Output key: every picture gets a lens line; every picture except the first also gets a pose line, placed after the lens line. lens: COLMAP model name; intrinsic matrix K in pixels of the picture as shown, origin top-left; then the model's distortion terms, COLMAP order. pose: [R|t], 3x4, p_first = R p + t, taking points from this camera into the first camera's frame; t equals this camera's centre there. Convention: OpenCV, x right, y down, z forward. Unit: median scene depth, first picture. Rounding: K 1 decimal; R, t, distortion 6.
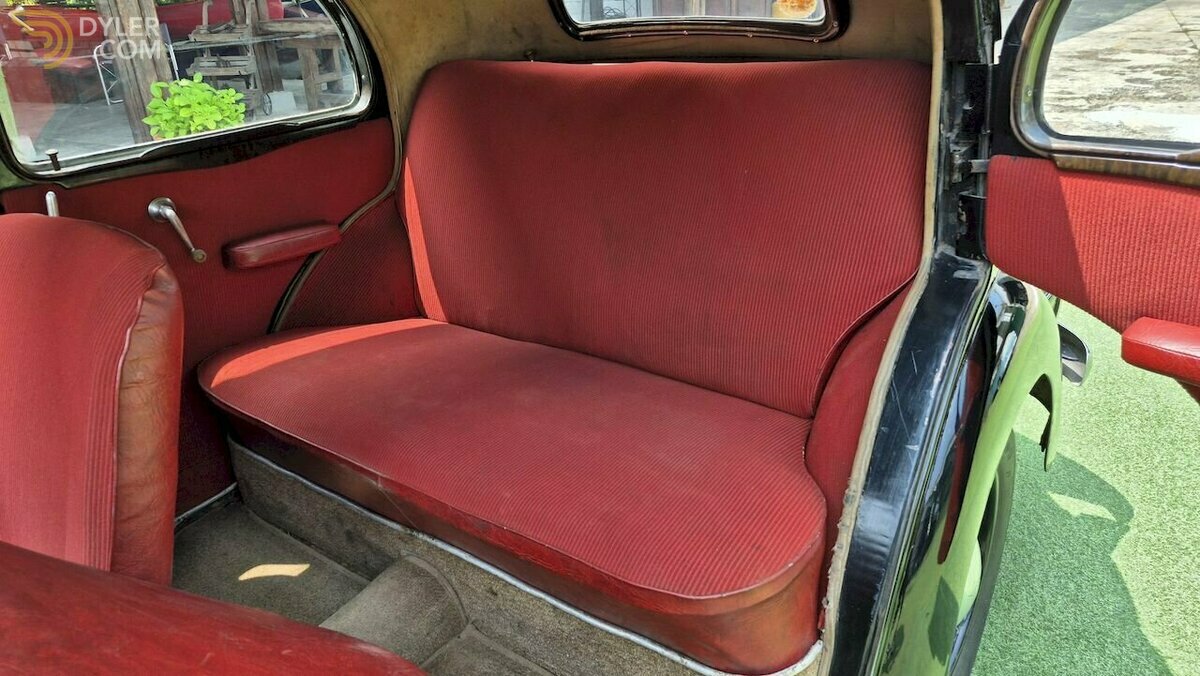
lens RADIAL K [[844.4, 0, 595.9], [0, 844.4, 343.0], [0, 0, 1]] dist [0.116835, -0.134176]
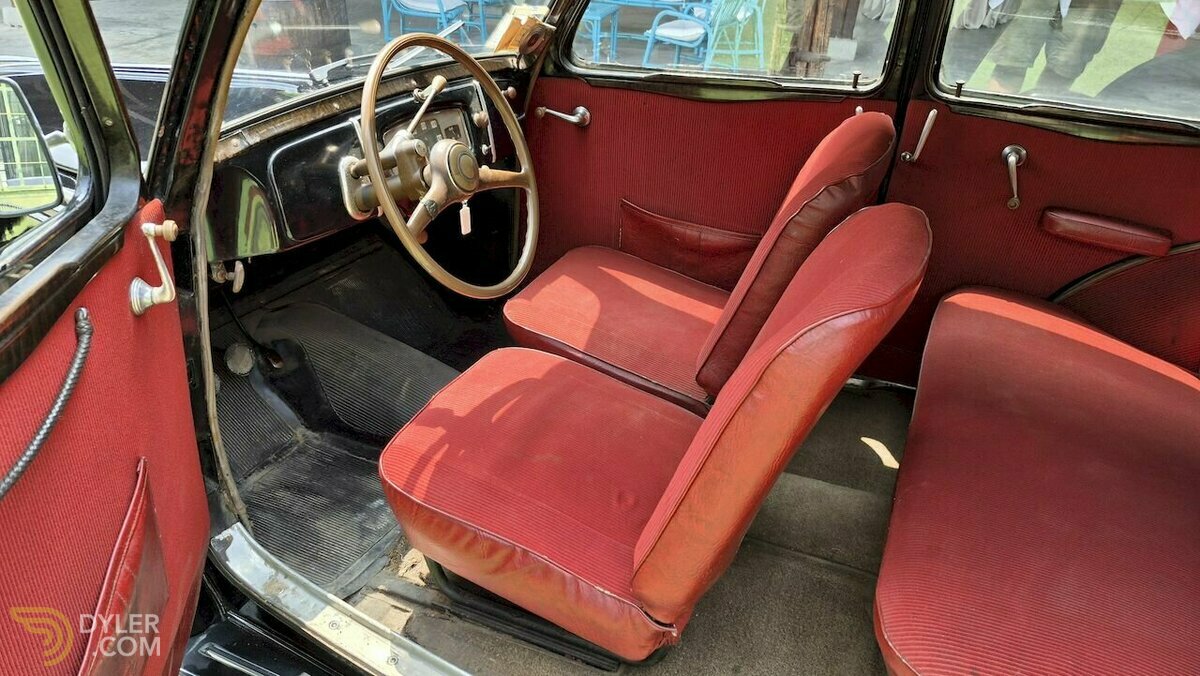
lens RADIAL K [[844.4, 0, 595.9], [0, 844.4, 343.0], [0, 0, 1]] dist [0.116835, -0.134176]
pose [[0.216602, 0.527773, -0.821303, 0.418399], [-0.455249, 0.798810, 0.393256, -0.139483], [0.863616, 0.288718, 0.413292, 0.099081]]
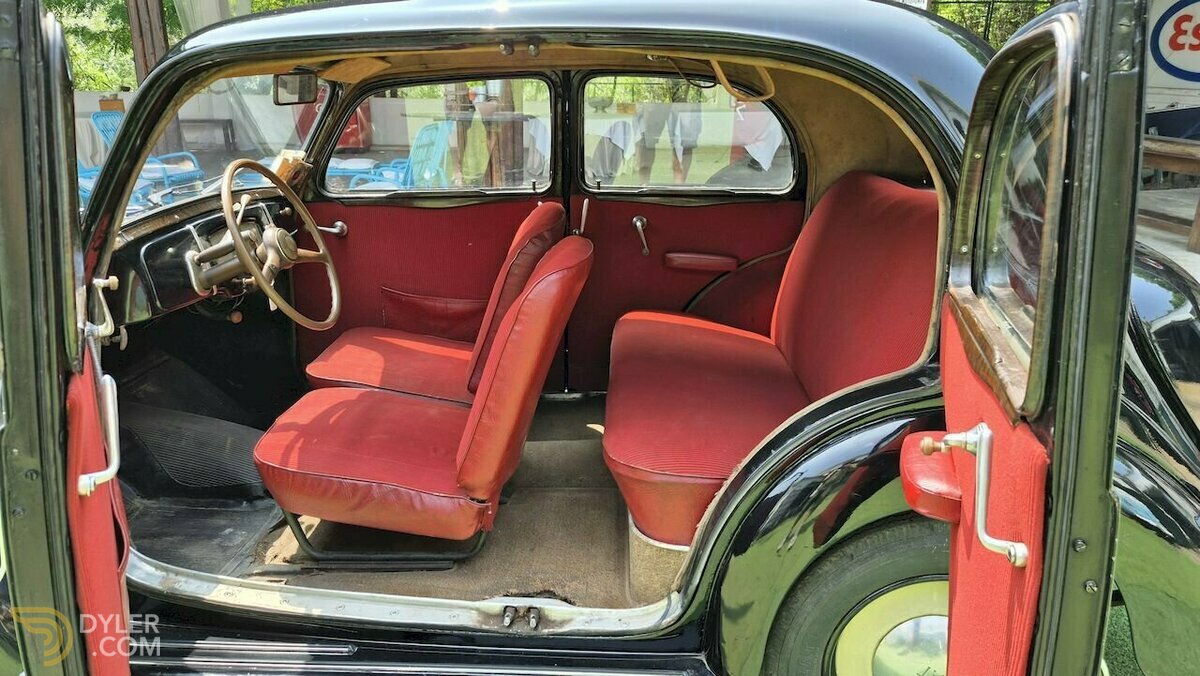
lens RADIAL K [[844.4, 0, 595.9], [0, 844.4, 343.0], [0, 0, 1]] dist [0.116835, -0.134176]
pose [[0.554395, 0.314187, -0.770671, 0.809901], [-0.384230, 0.918036, 0.097863, -0.055420], [0.738251, 0.241860, 0.629674, -0.111240]]
